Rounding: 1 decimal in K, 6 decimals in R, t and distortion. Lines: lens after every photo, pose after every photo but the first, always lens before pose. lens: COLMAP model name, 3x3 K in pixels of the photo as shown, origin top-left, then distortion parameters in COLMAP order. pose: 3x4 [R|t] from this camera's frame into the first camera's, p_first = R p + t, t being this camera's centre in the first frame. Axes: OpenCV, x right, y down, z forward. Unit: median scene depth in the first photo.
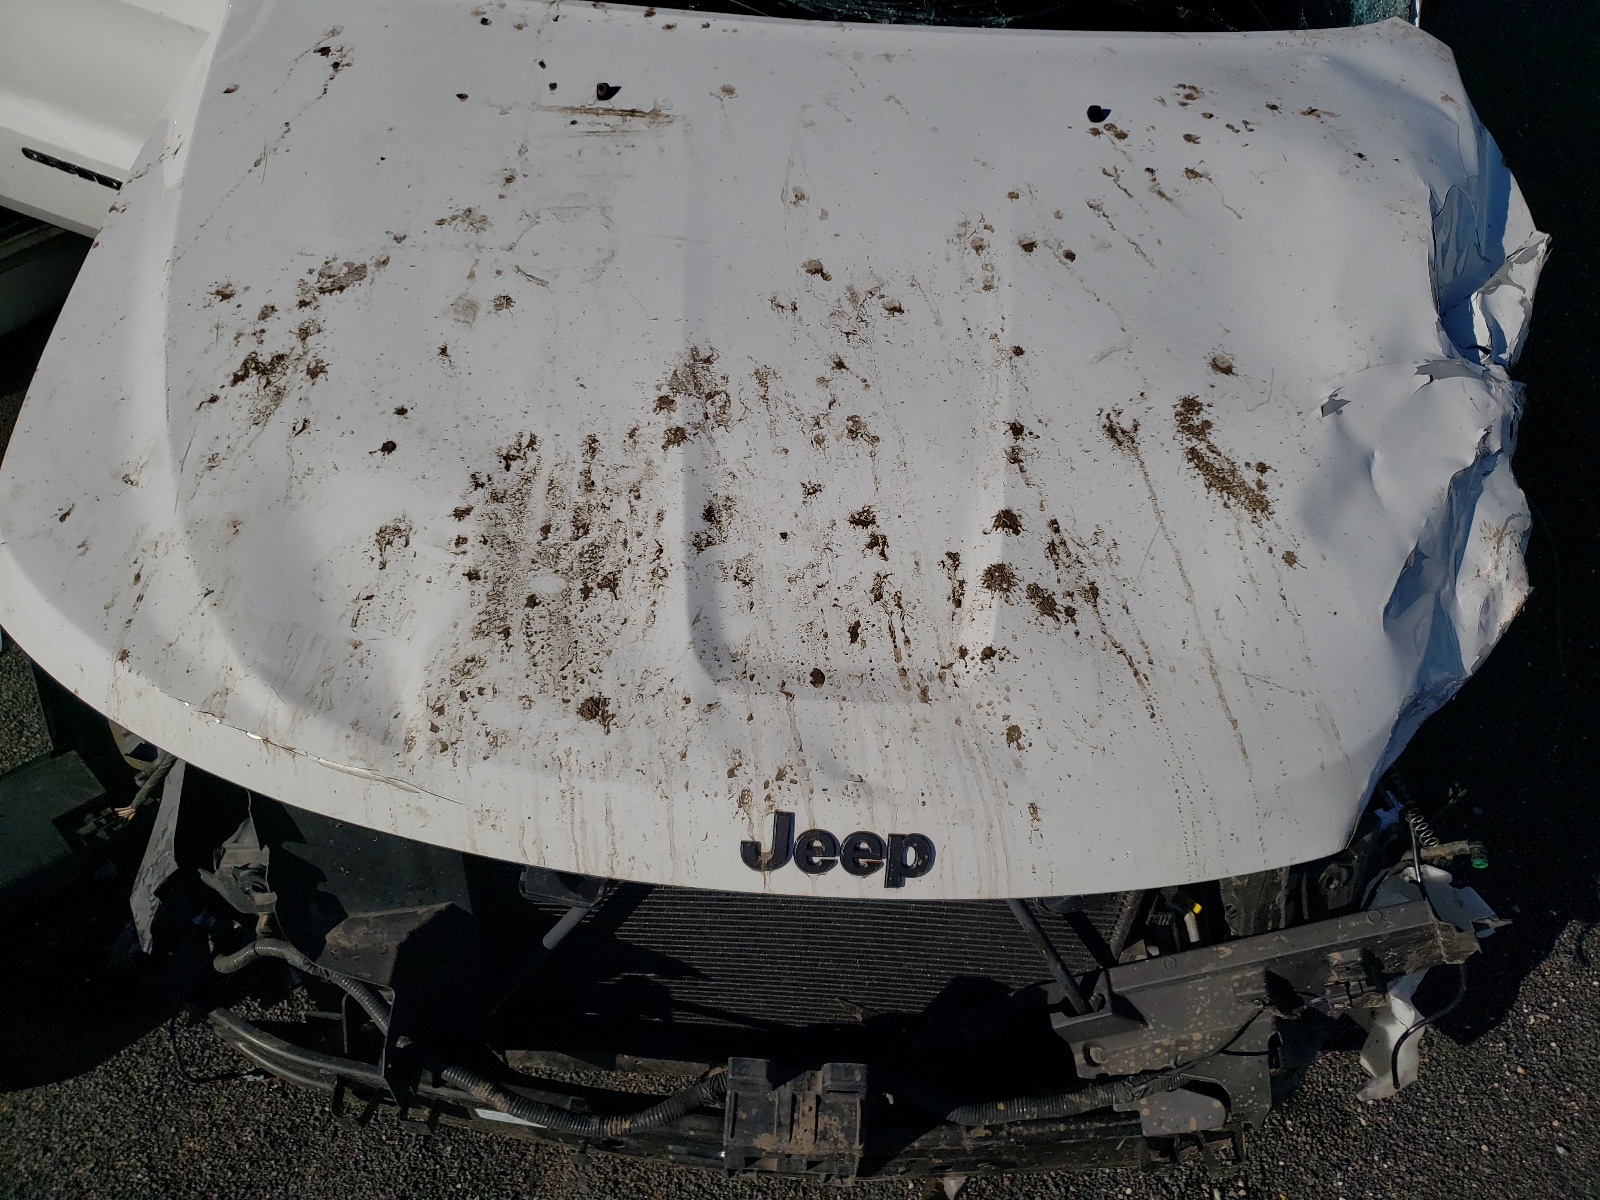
lens RADIAL K [[1191.0, 0, 800.0], [0, 1191.0, 600.0], [0, 0, 1]] dist [0.050501, -0.006663]
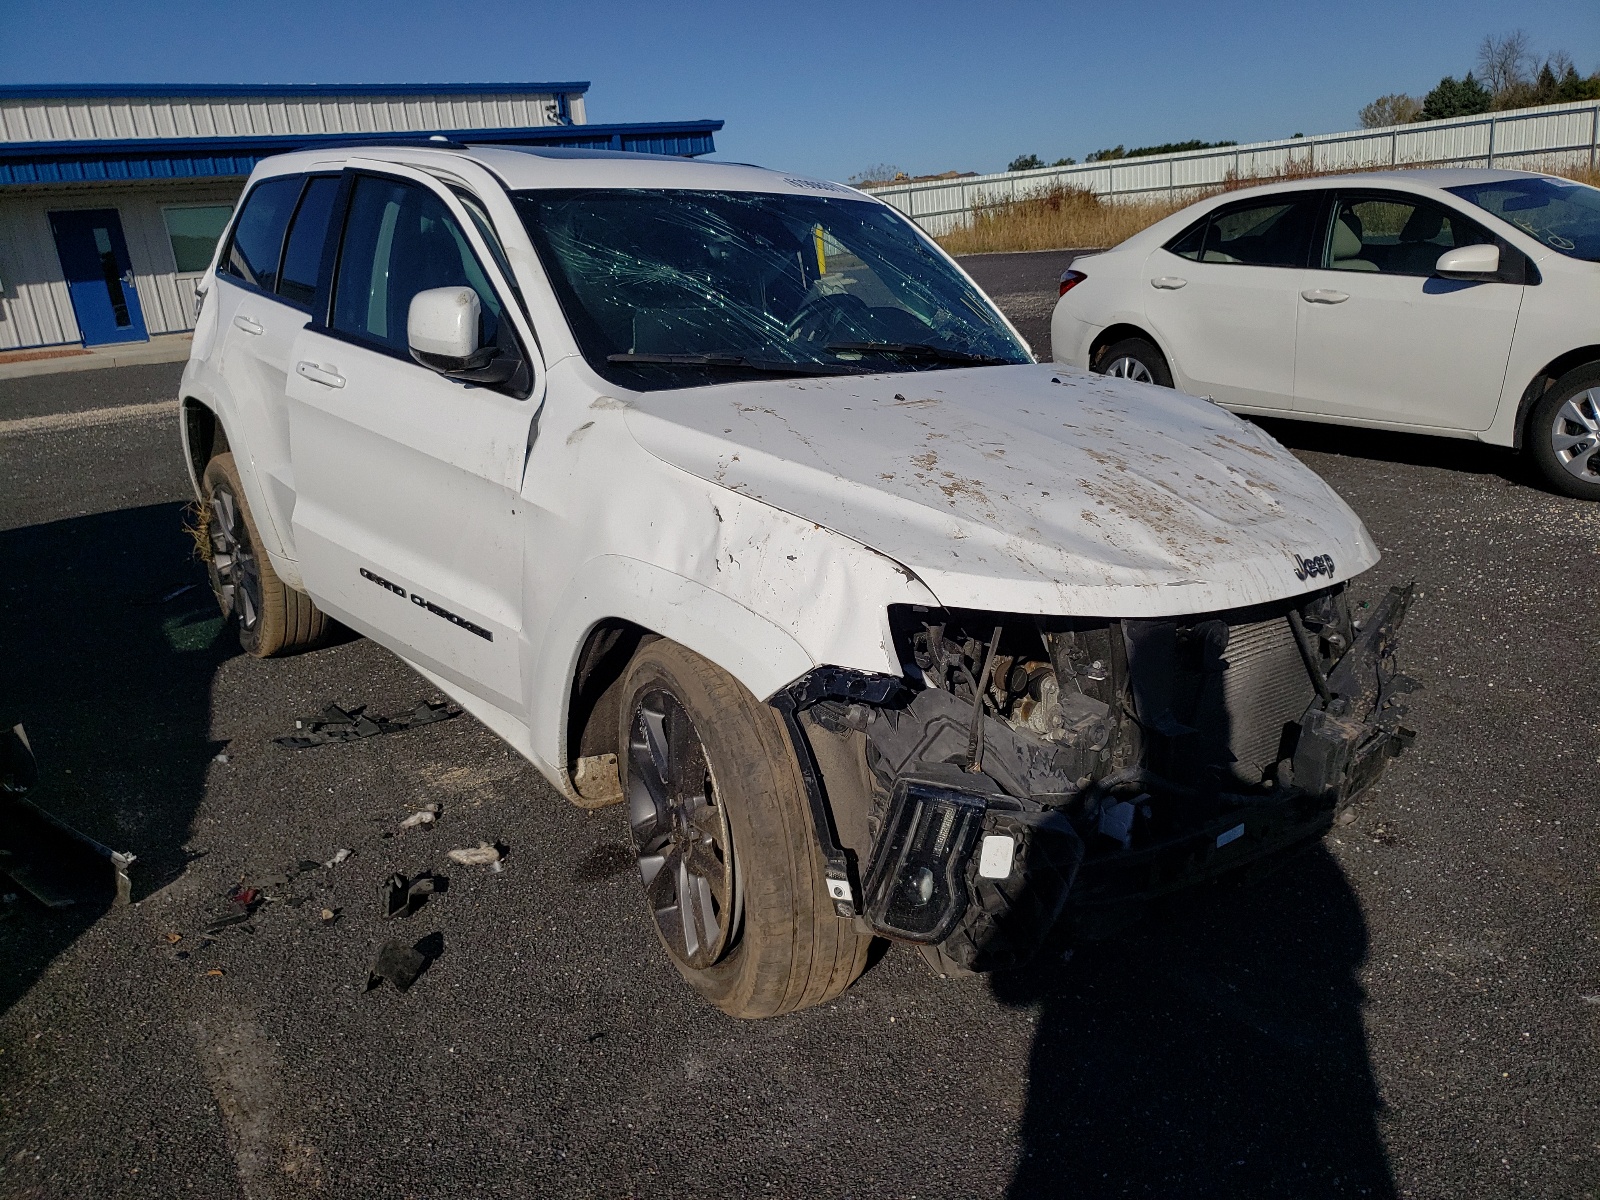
lens RADIAL K [[1191.0, 0, 800.0], [0, 1191.0, 600.0], [0, 0, 1]] dist [0.050501, -0.006663]
pose [[0.725518, -0.212432, 0.654596, -1.980821], [0.501314, 0.814789, -0.291210, 0.392681], [-0.471495, 0.539437, 0.697639, -0.101510]]
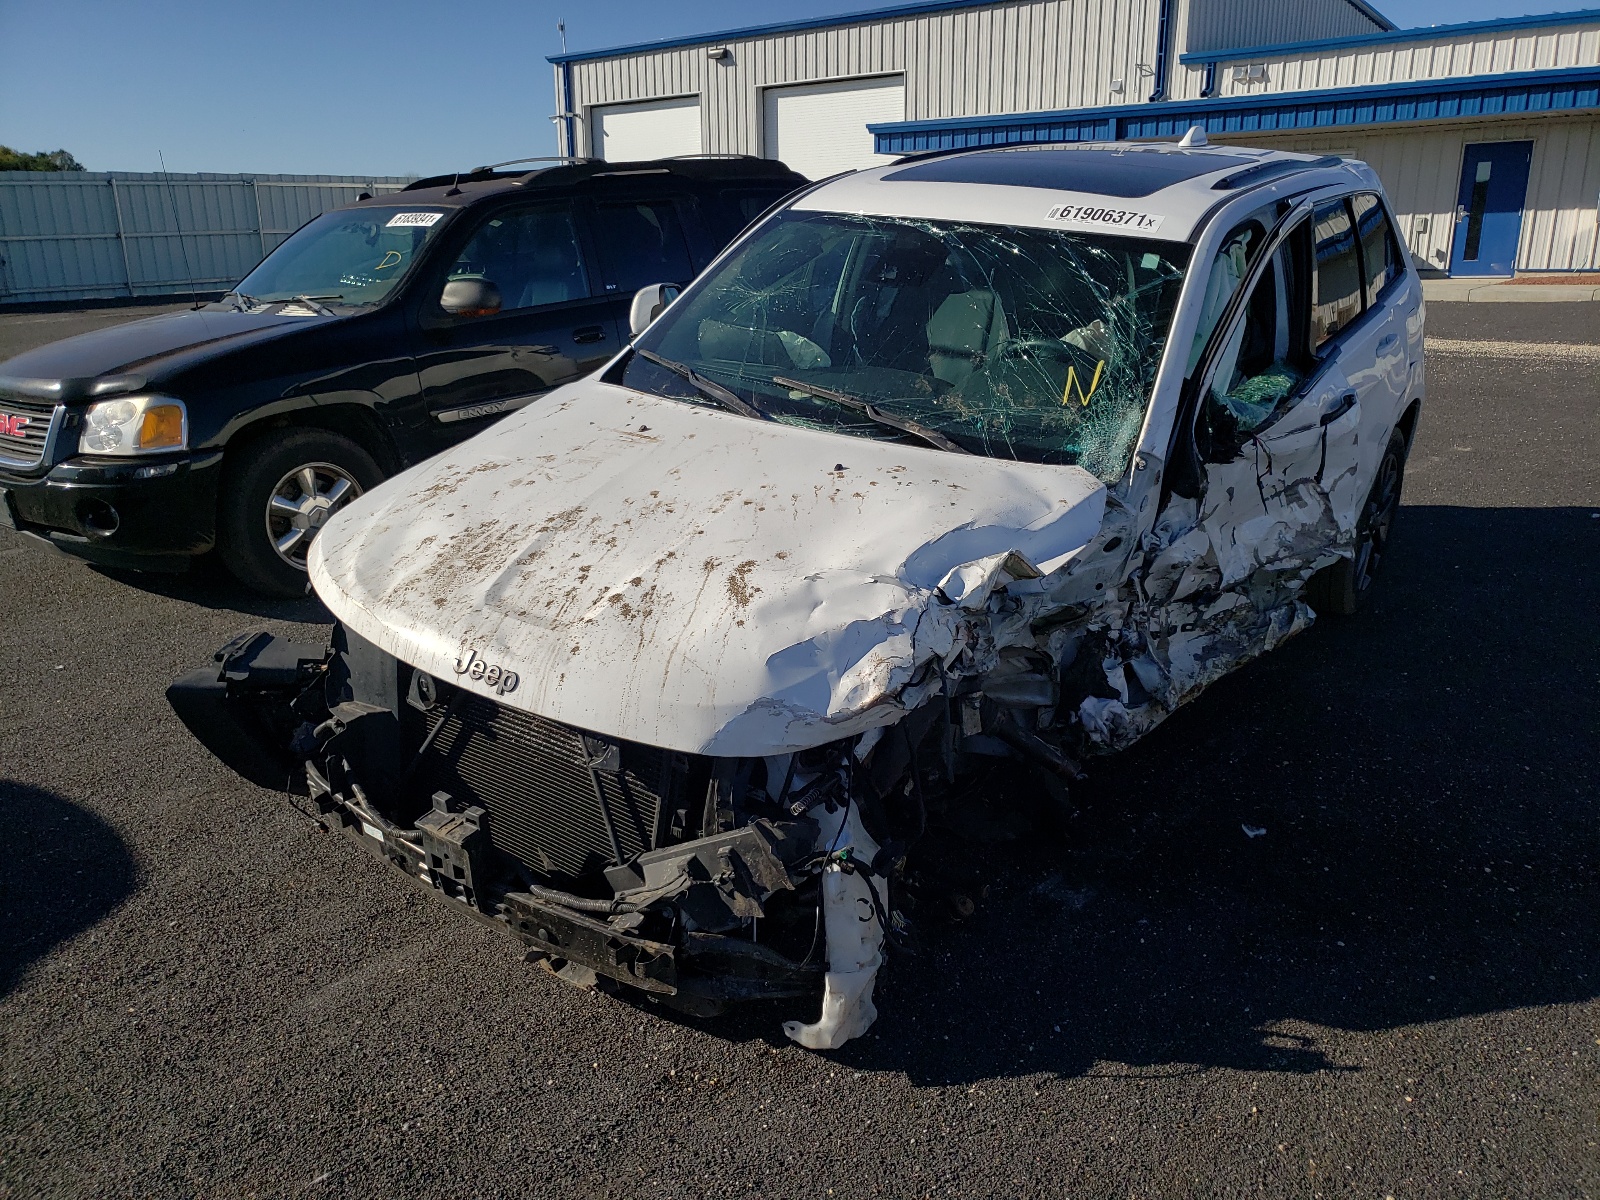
lens RADIAL K [[1191.0, 0, 800.0], [0, 1191.0, 600.0], [0, 0, 1]] dist [0.050501, -0.006663]
pose [[0.863510, 0.183390, -0.469806, 1.423473], [-0.362062, 0.873906, -0.324344, 0.546864], [0.351085, 0.450174, 0.821025, -0.650278]]
